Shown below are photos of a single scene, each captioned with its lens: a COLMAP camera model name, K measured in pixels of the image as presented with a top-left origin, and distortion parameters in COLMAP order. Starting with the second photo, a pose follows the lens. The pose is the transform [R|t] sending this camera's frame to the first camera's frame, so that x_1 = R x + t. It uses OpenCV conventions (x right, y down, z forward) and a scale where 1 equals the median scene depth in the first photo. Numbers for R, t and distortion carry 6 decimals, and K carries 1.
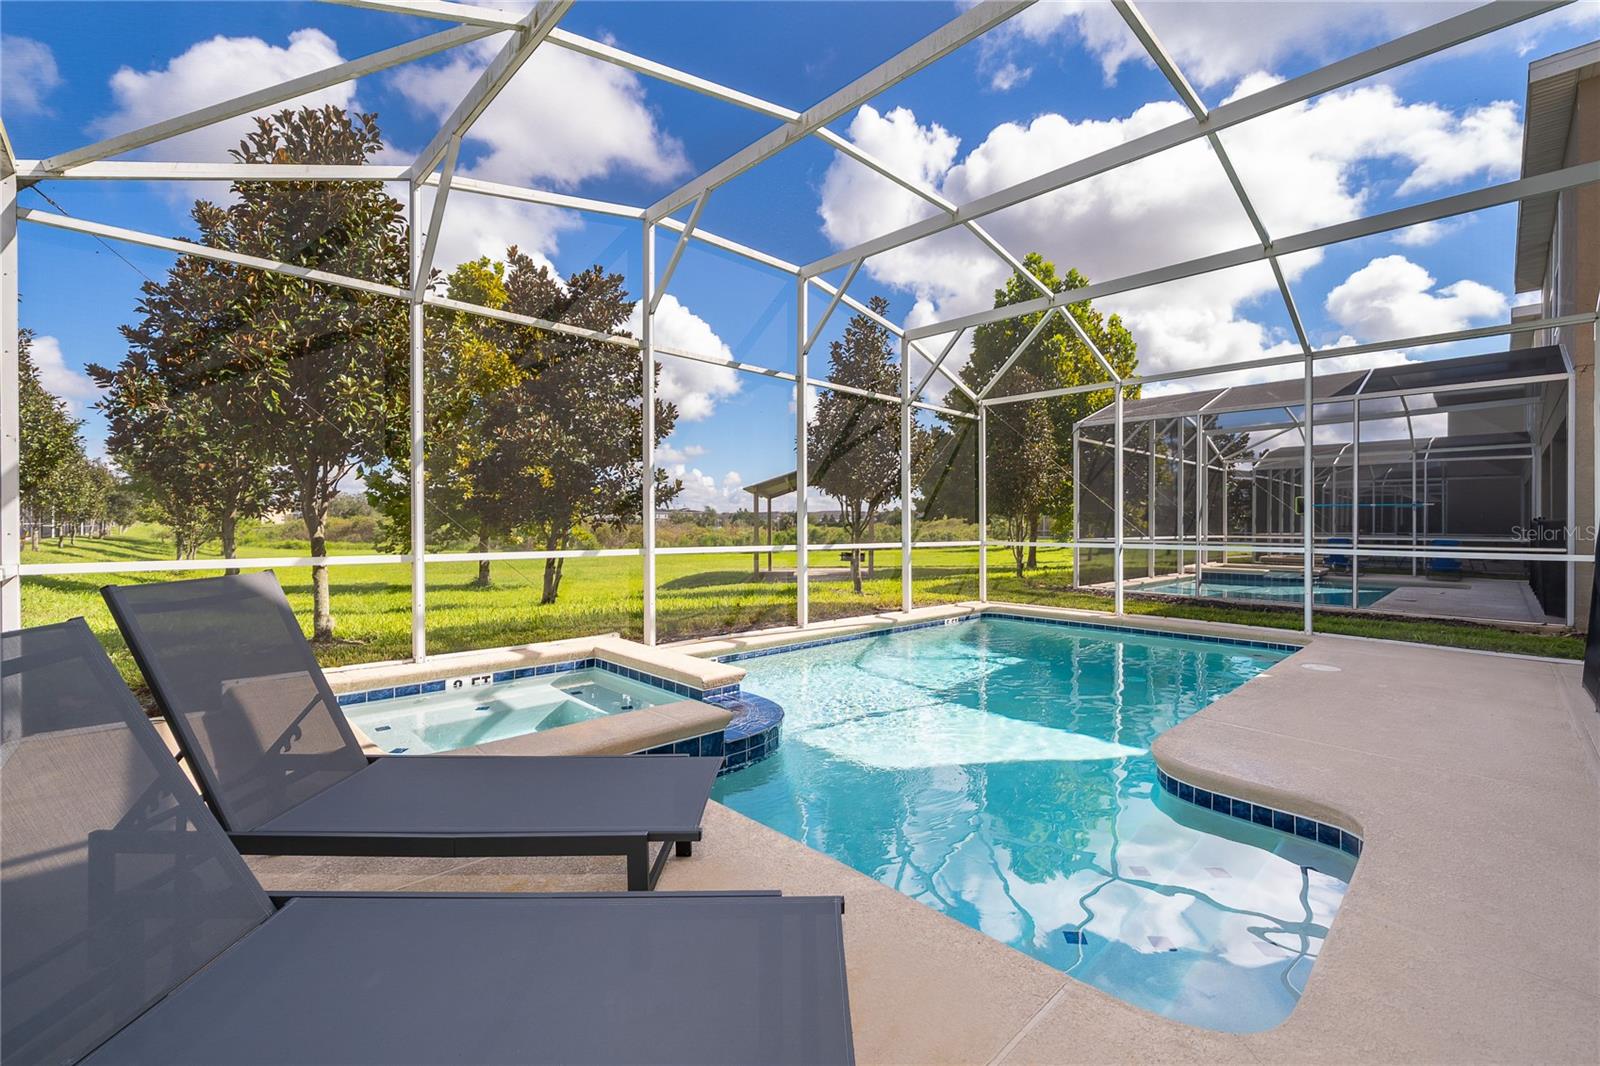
lens RADIAL K [[659.2, 0, 804.0], [0, 659.2, 531.1], [0, 0, 1]] dist [-0.006136, -0.000553]
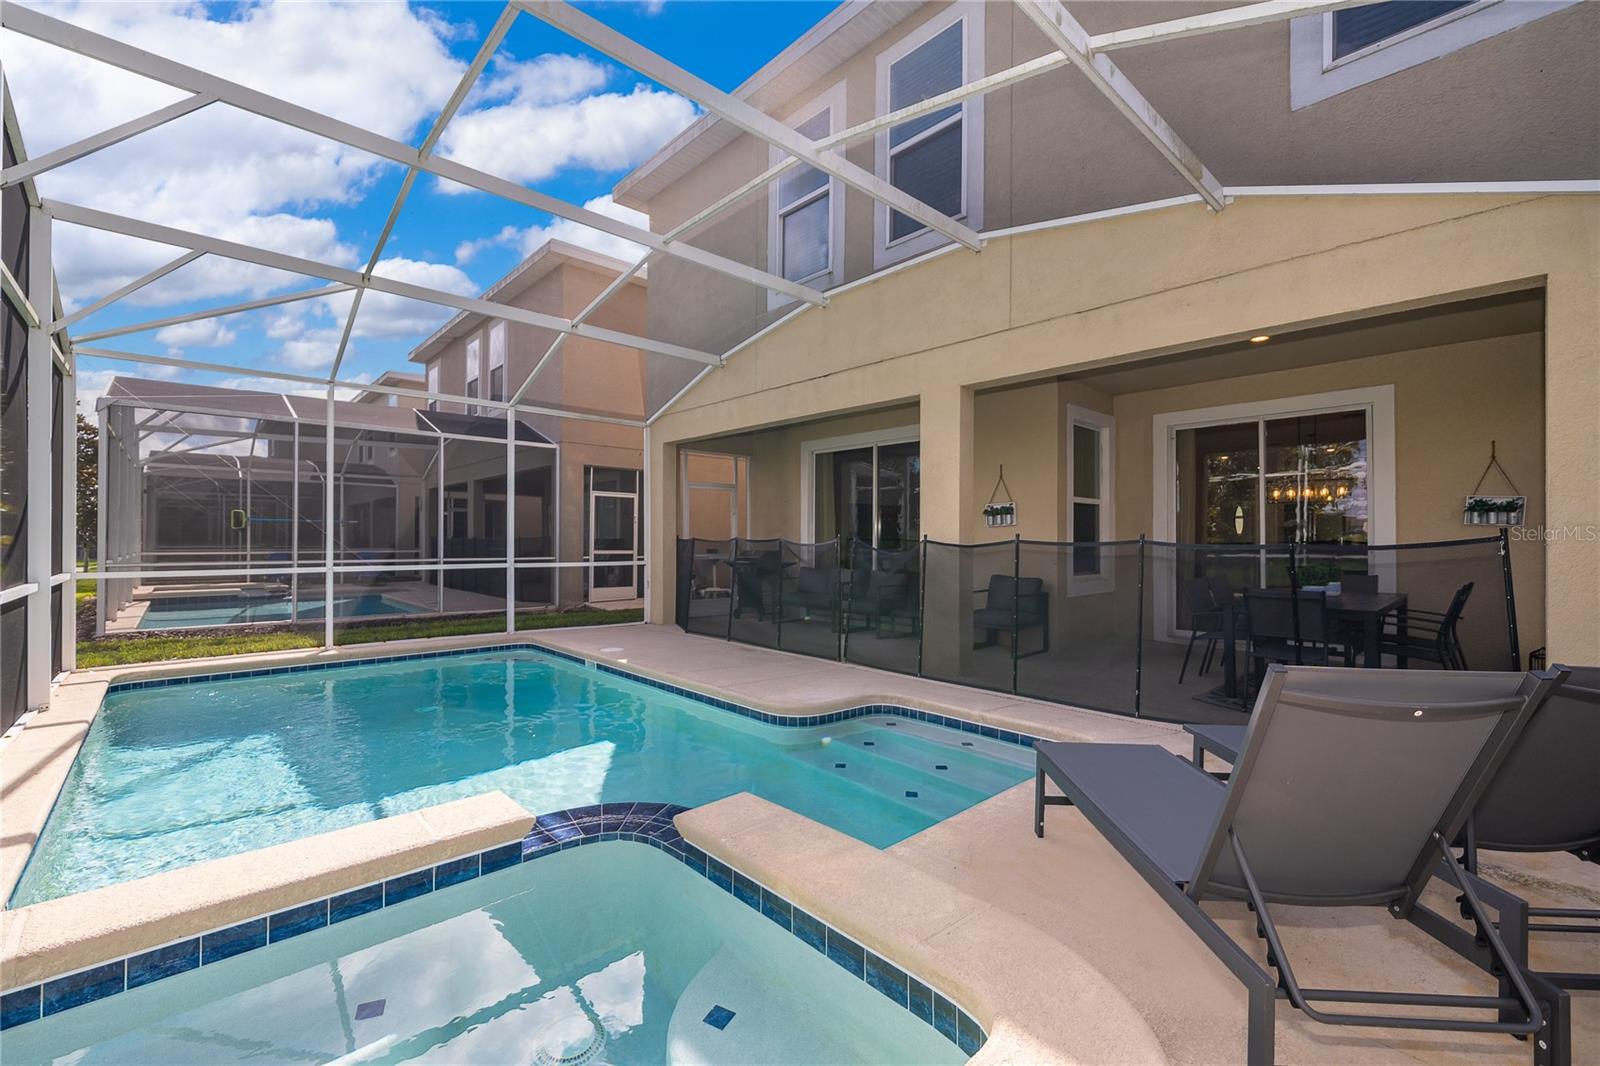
lens RADIAL K [[659.2, 0, 808.9], [0, 659.2, 536.1], [0, 0, 1]] dist [-0.006136, -0.000553]
pose [[0.027387, 0.004075, 0.999617, -0.336659], [0.010739, 0.999933, -0.004370, -0.006369], [-0.999567, 0.010854, 0.027341, 0.350449]]
